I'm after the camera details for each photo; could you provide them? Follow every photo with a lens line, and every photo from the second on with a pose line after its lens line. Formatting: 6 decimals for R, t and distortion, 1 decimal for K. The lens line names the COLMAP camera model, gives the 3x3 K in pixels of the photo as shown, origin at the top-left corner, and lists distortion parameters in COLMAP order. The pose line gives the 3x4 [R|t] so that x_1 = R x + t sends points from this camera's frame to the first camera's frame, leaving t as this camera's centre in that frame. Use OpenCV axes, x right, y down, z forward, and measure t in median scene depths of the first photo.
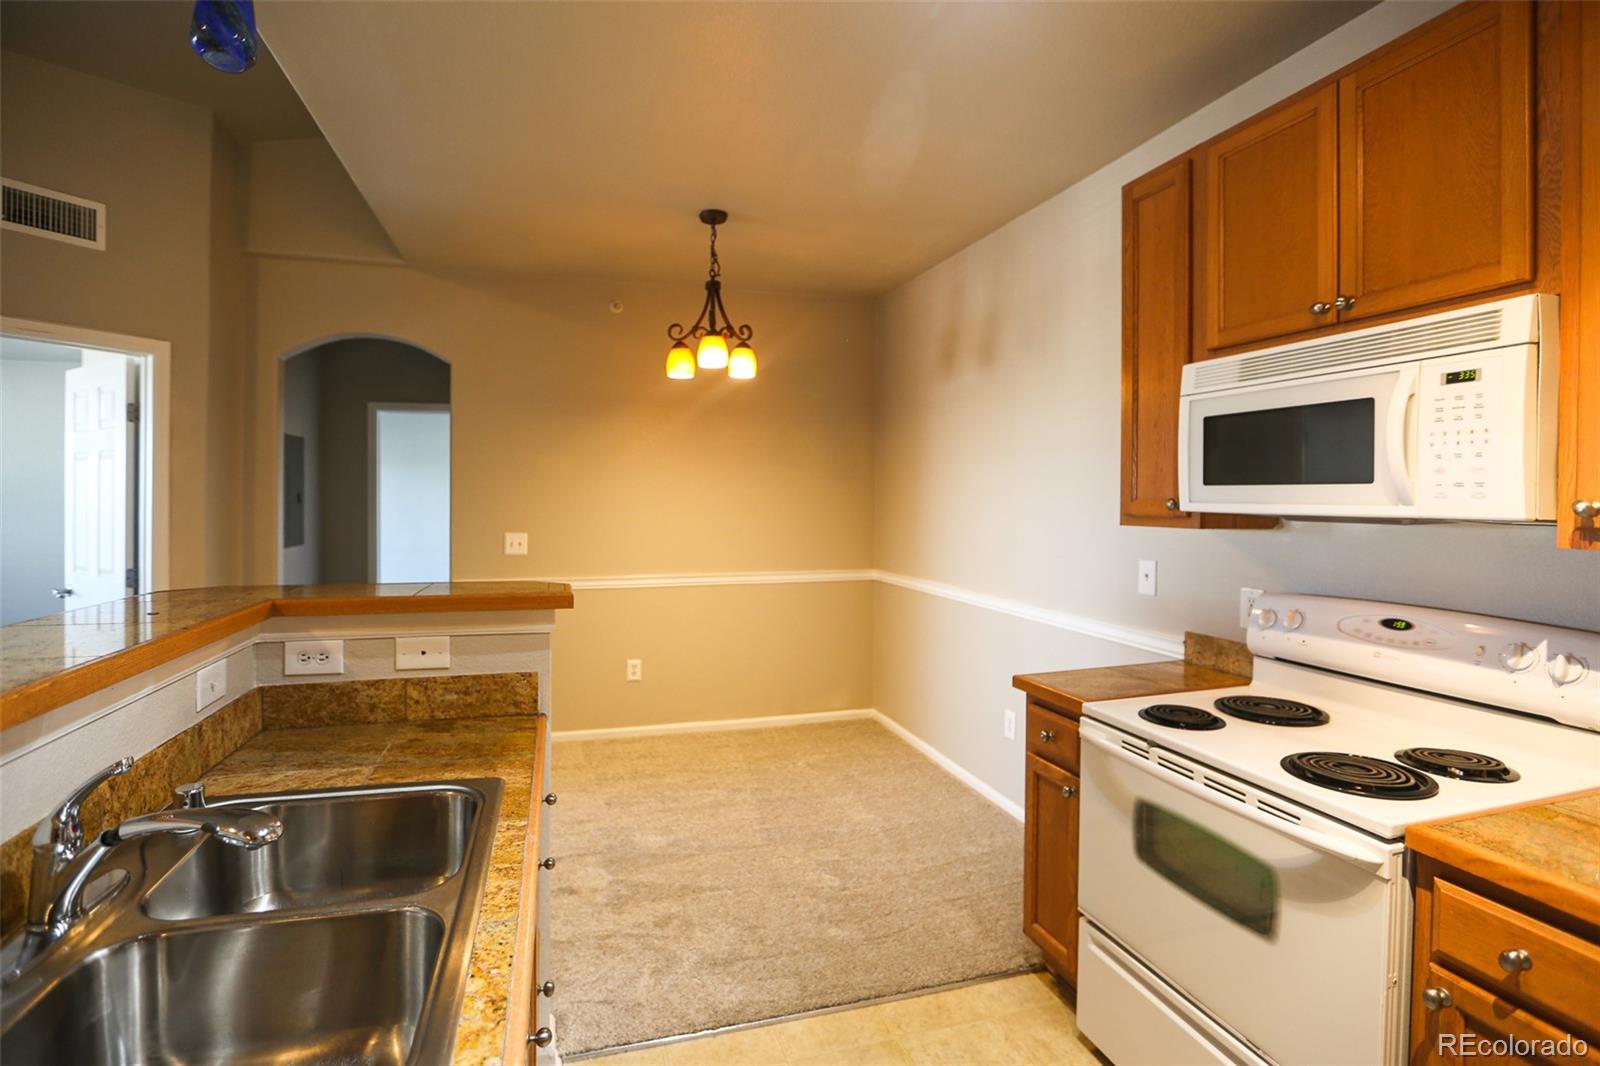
lens RADIAL K [[746.0, 0, 753.5], [0, 746.0, 504.8], [0, 0, 1]] dist [-0.045992, 0.013777]
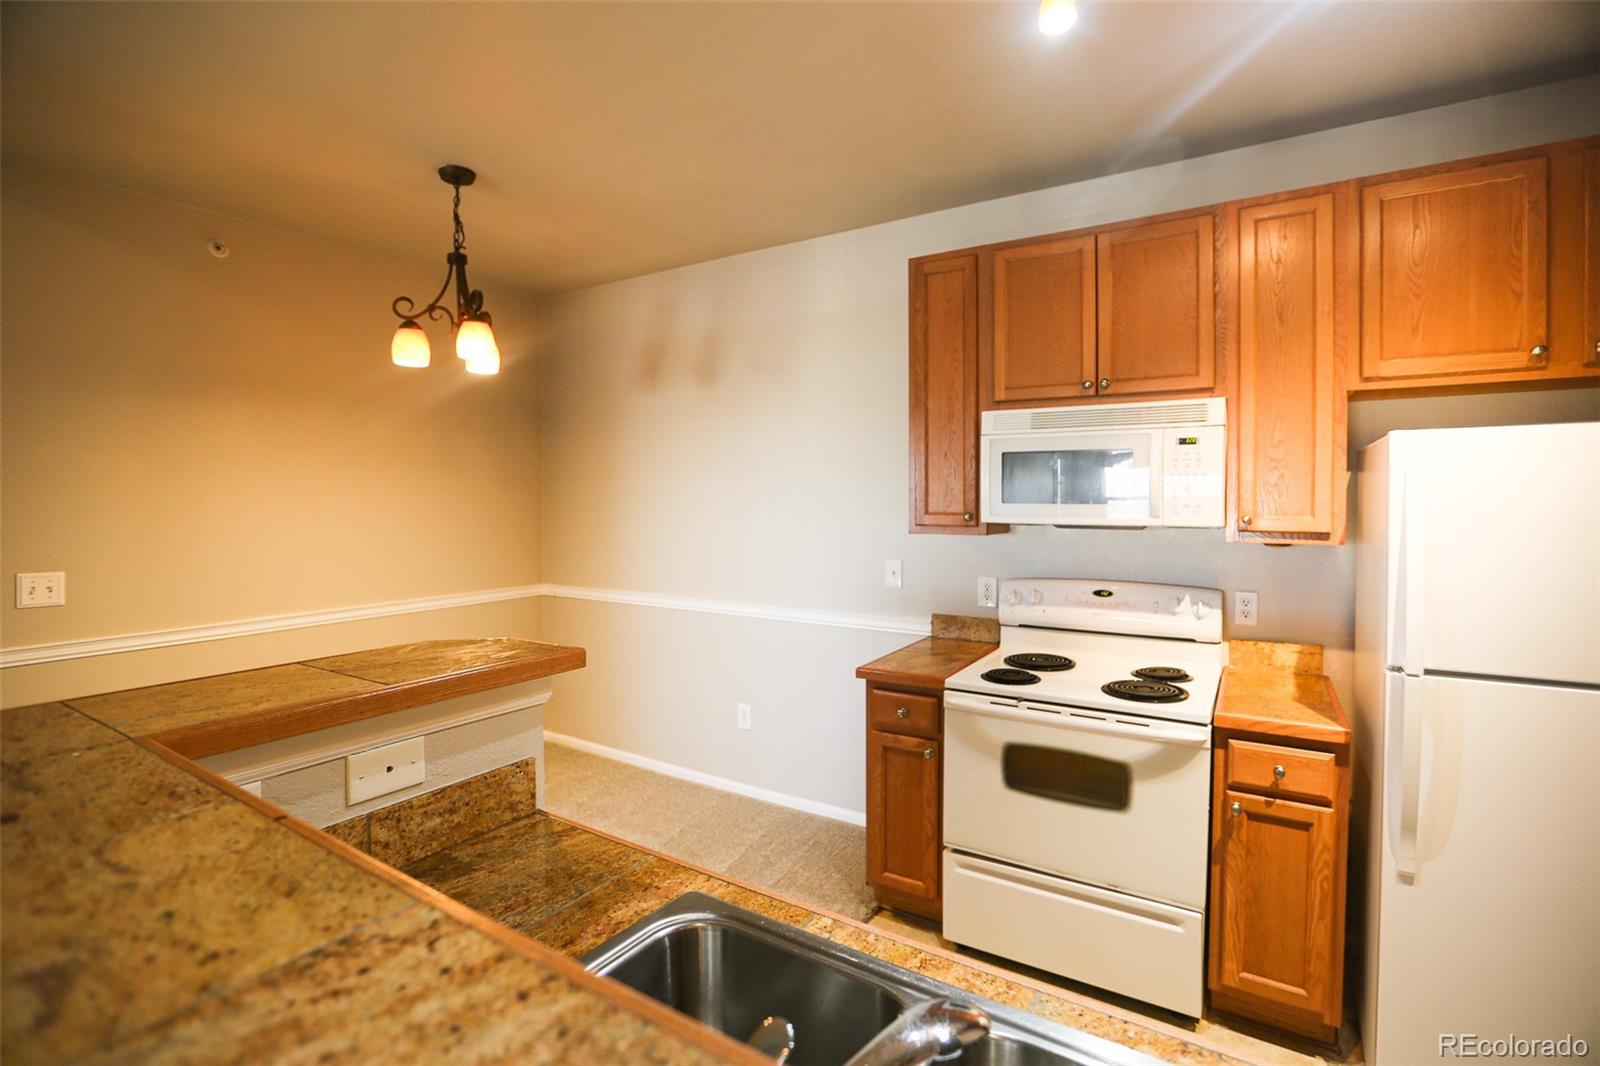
lens RADIAL K [[746.0, 0, 778.8], [0, 746.0, 513.0], [0, 0, 1]] dist [-0.045992, 0.013777]
pose [[0.743688, -0.020173, 0.668222, -0.532907], [0.012364, 0.999789, 0.016423, -0.032095], [-0.668412, -0.003951, 0.743781, 0.231474]]
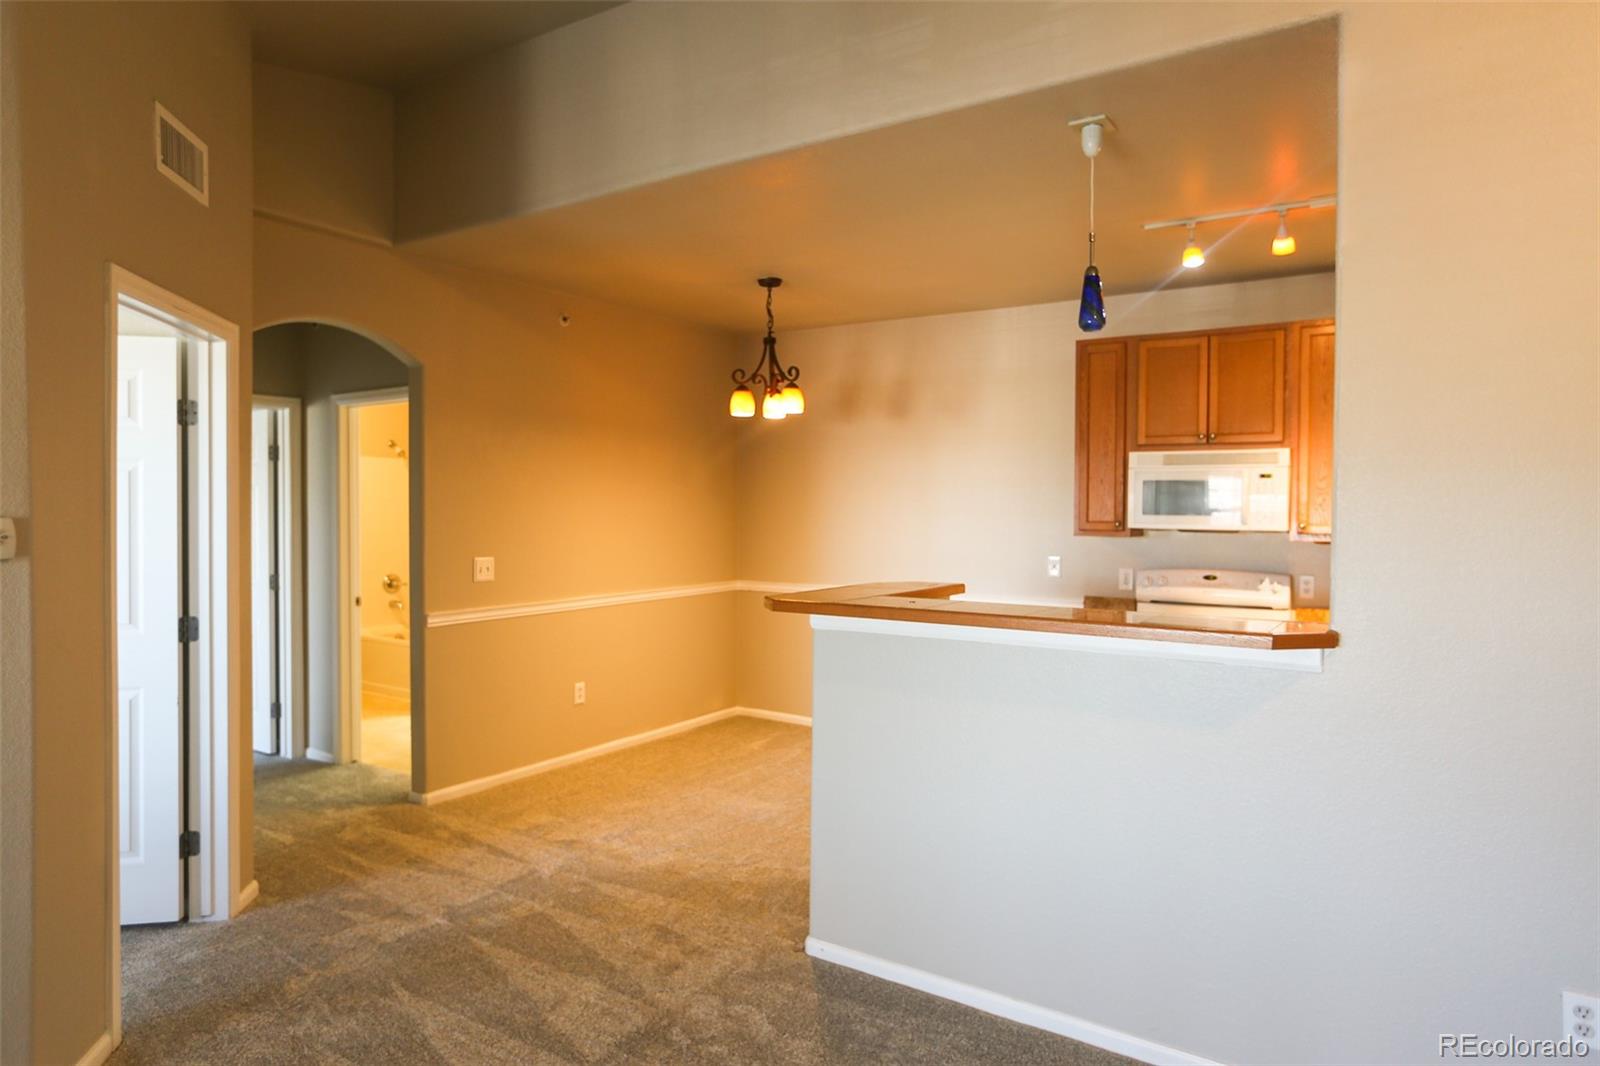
lens RADIAL K [[965.2, 0, 807.6], [0, 965.2, 530.9], [0, 0, 1]] dist [-0.018062, 0.000817]
pose [[0.736560, -0.015669, 0.676191, -1.616322], [0.002654, 0.999791, 0.020278, -0.033896], [-0.676367, -0.013141, 0.736447, -0.274382]]
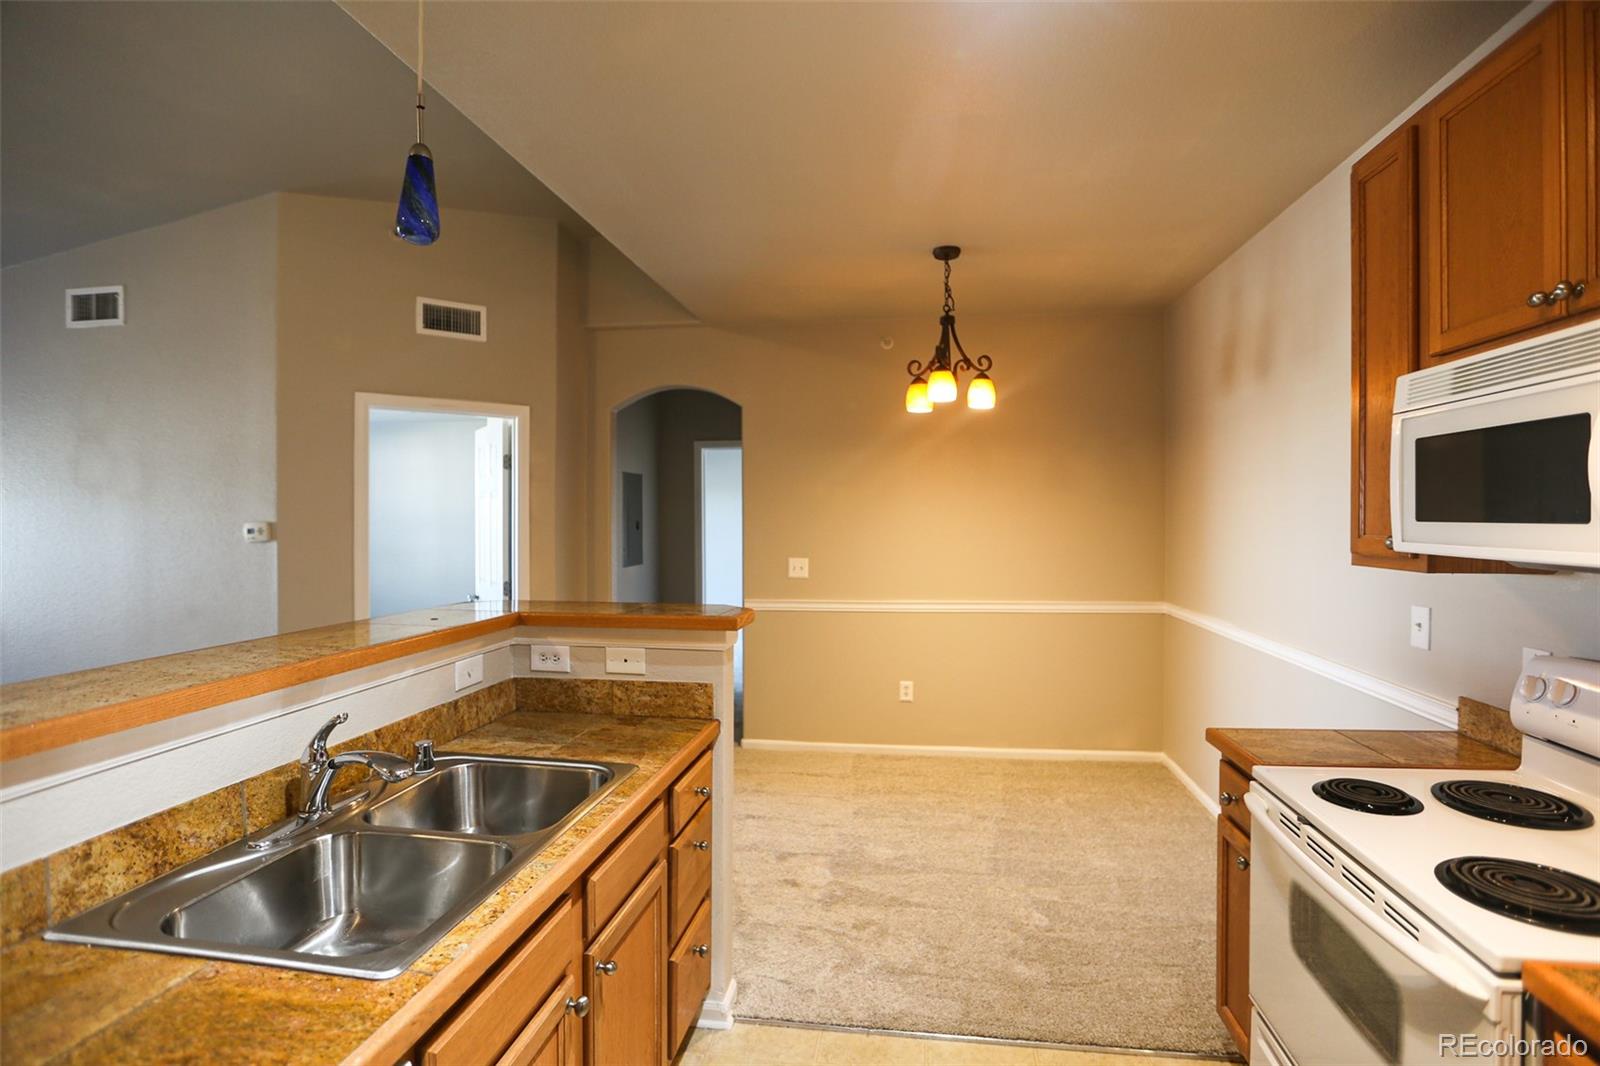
lens RADIAL K [[746.0, 0, 817.0], [0, 746.0, 527.9], [0, 0, 1]] dist [-0.045992, 0.013777]
pose [[0.921852, 0.000097, -0.387541, 0.272748], [0.001343, 0.999993, 0.003446, -0.020301], [0.387539, -0.003698, 0.921846, -0.017224]]
